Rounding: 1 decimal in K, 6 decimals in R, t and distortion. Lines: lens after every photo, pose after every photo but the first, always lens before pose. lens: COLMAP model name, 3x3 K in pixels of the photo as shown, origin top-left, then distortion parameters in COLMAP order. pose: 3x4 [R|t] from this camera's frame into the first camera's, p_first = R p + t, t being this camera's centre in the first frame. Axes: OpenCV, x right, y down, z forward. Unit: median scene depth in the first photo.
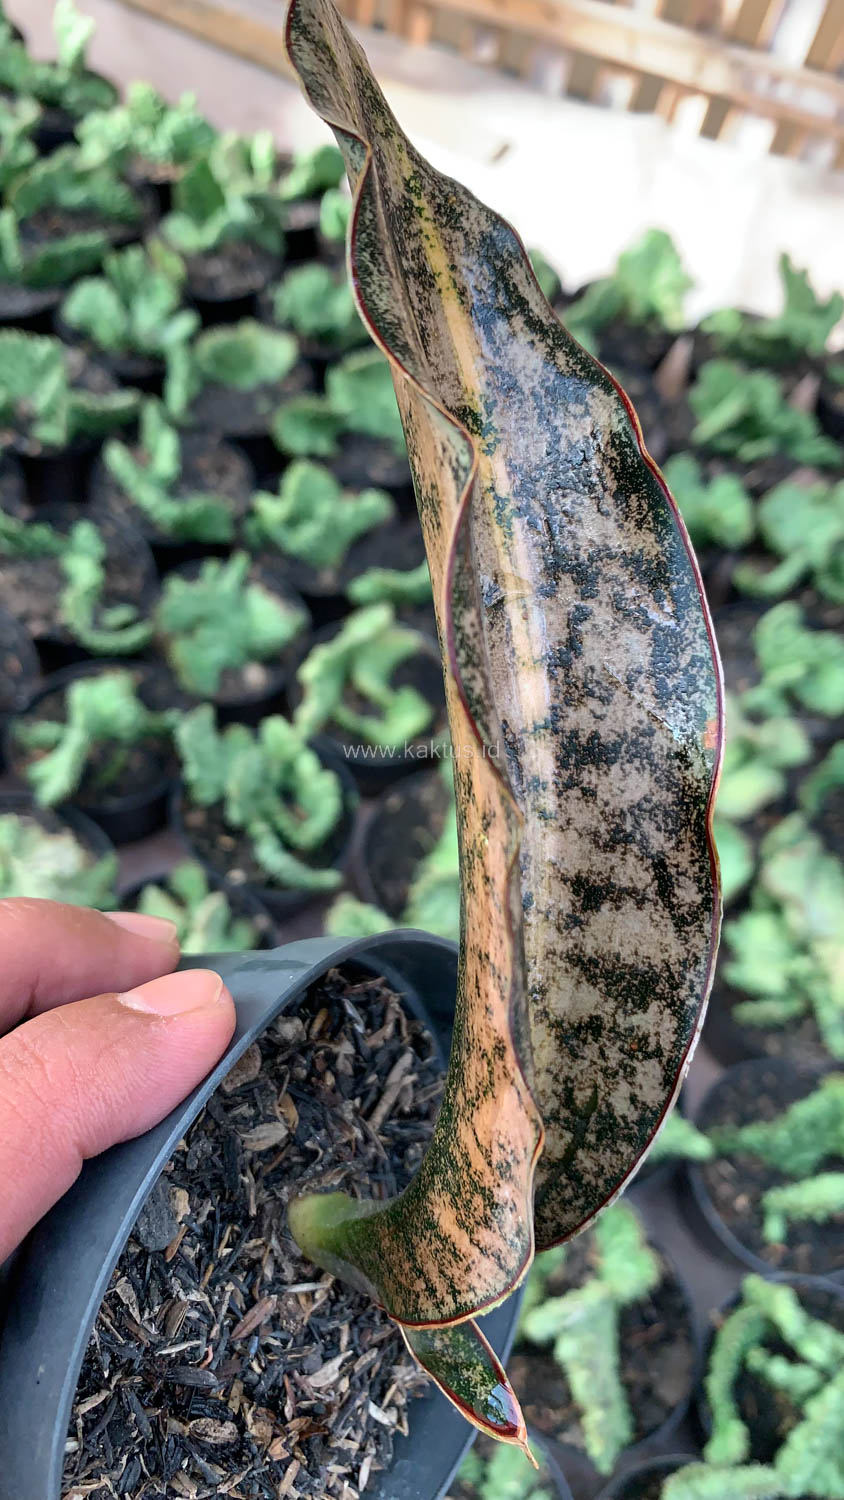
lens RADIAL K [[1173.6, 0, 409.6], [0, 1173.6, 754.8], [0, 0, 1]] dist [0.161523, -0.411866]
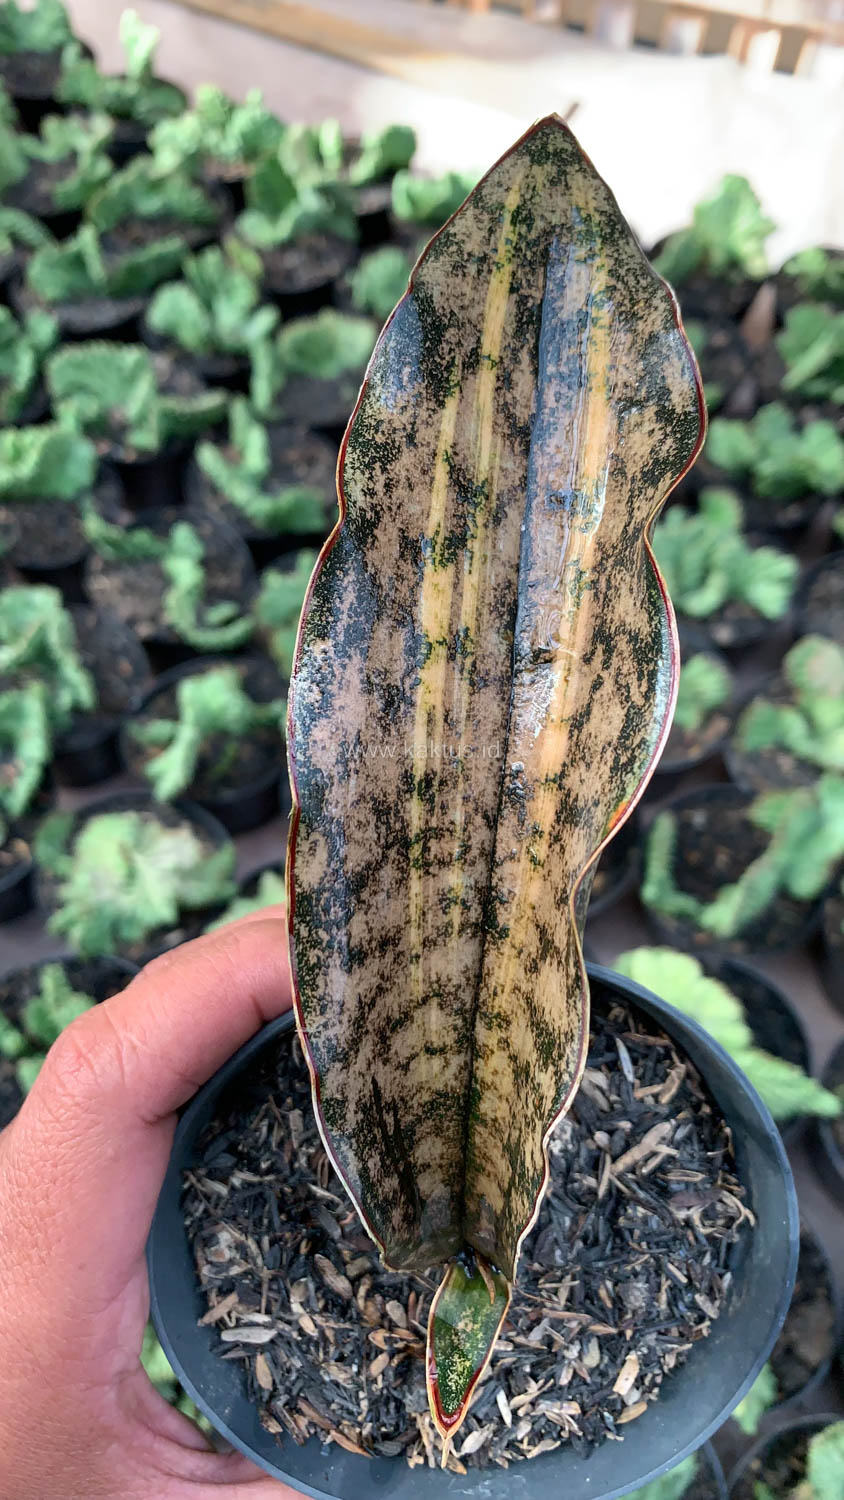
lens RADIAL K [[1173.6, 0, 409.6], [0, 1173.6, 754.8], [0, 0, 1]] dist [0.161523, -0.411866]
pose [[0.524278, 0.185980, -0.830990, 0.935919], [-0.249726, 0.966532, 0.058761, -0.077267], [0.814107, 0.176713, 0.553175, 0.295980]]
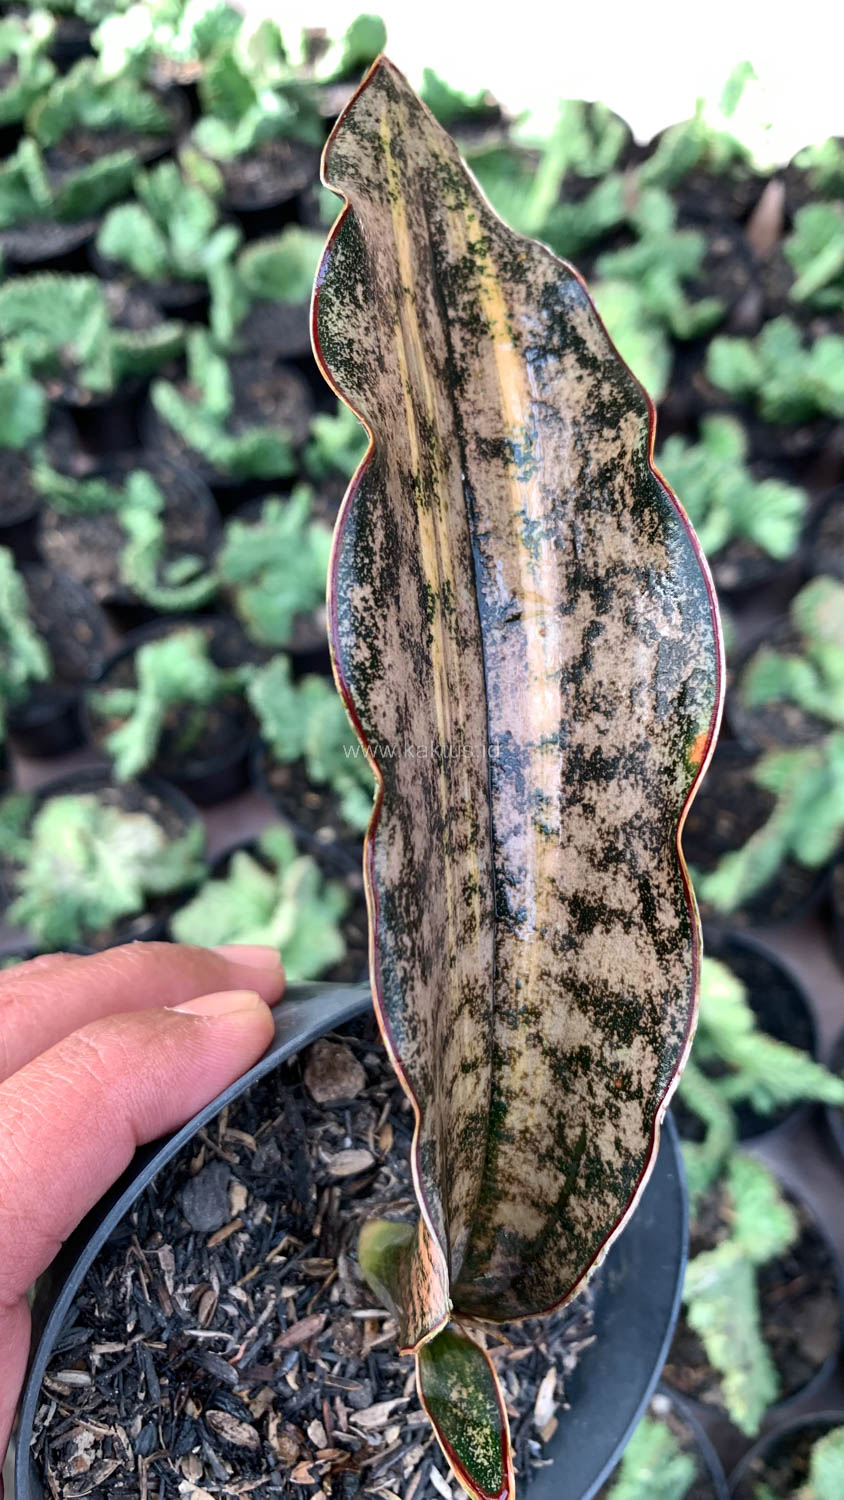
lens RADIAL K [[1180.6, 0, 404.3], [0, 1180.6, 770.1], [0, 0, 1]] dist [0.154671, -0.421807]
pose [[0.901513, 0.045760, -0.430326, 0.434979], [-0.102636, 0.988631, -0.109888, 0.123613], [0.420405, 0.143233, 0.895960, 0.054589]]
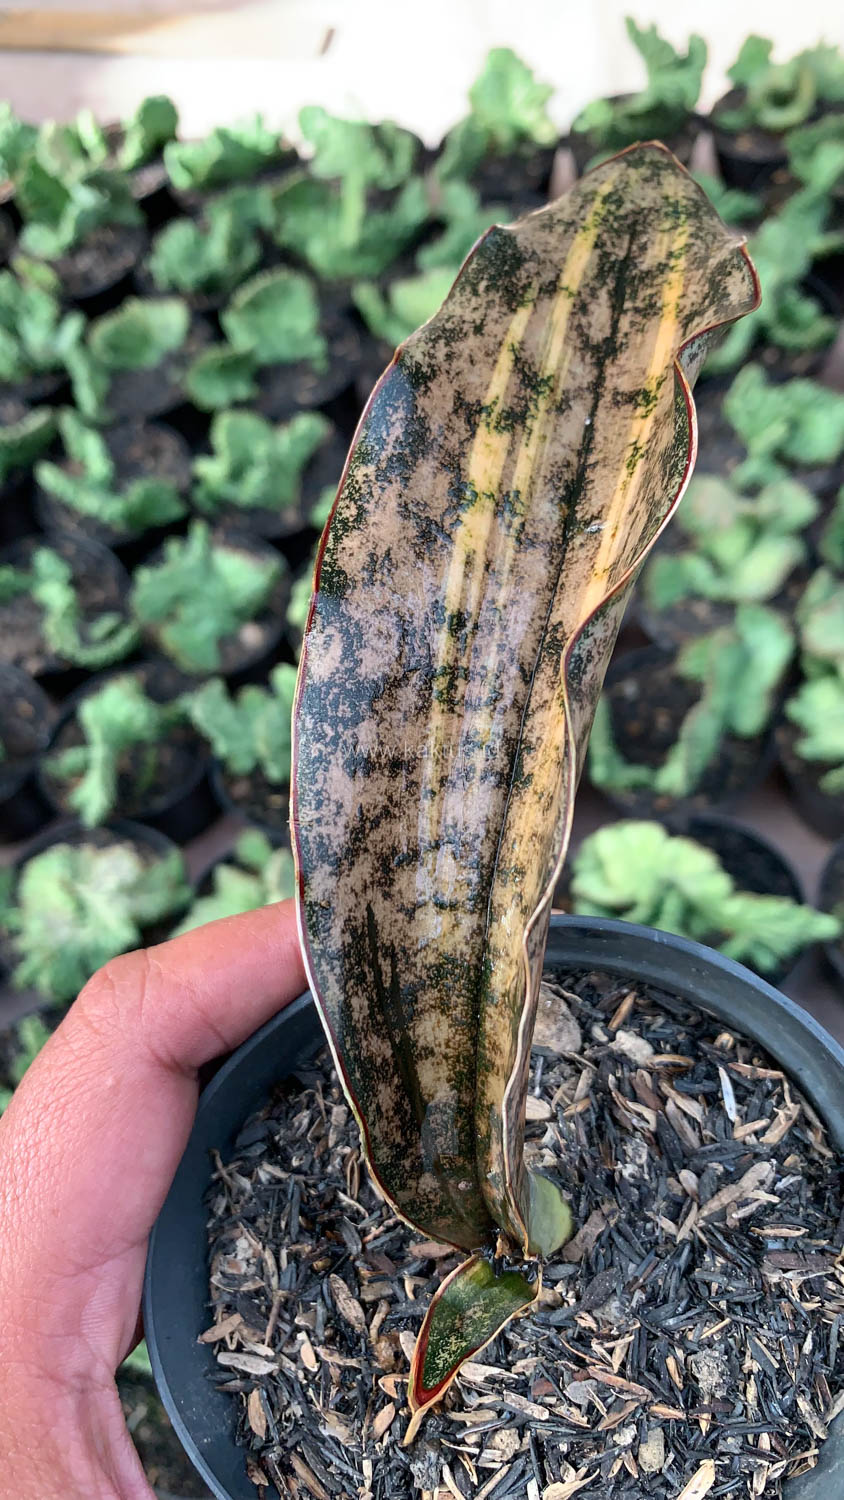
lens RADIAL K [[1173.6, 0, 409.6], [0, 1173.6, 754.8], [0, 0, 1]] dist [0.161523, -0.411866]
pose [[0.299530, -0.091332, -0.949705, 1.049105], [-0.350765, 0.915154, -0.198637, 0.345451], [0.887269, 0.392621, 0.242080, 0.653723]]
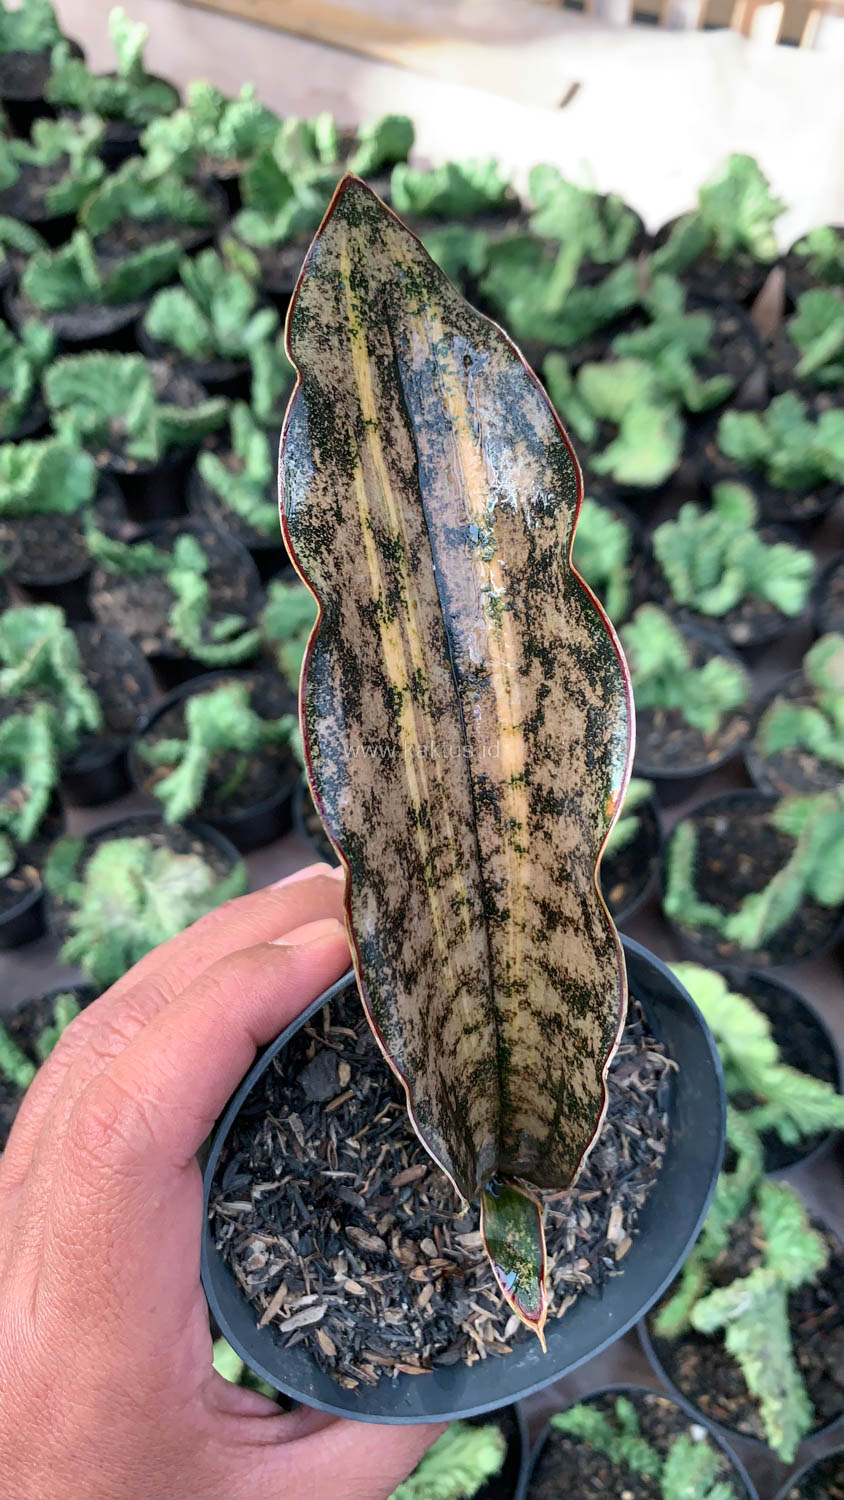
lens RADIAL K [[1160.0, 0, 413.8], [0, 1160.0, 757.4], [0, 0, 1]] dist [0.242642, -0.710731]
pose [[0.794030, 0.079563, -0.602649, 0.769998], [-0.019517, 0.994223, 0.105544, -0.175651], [0.607565, -0.072043, 0.790996, -0.043457]]
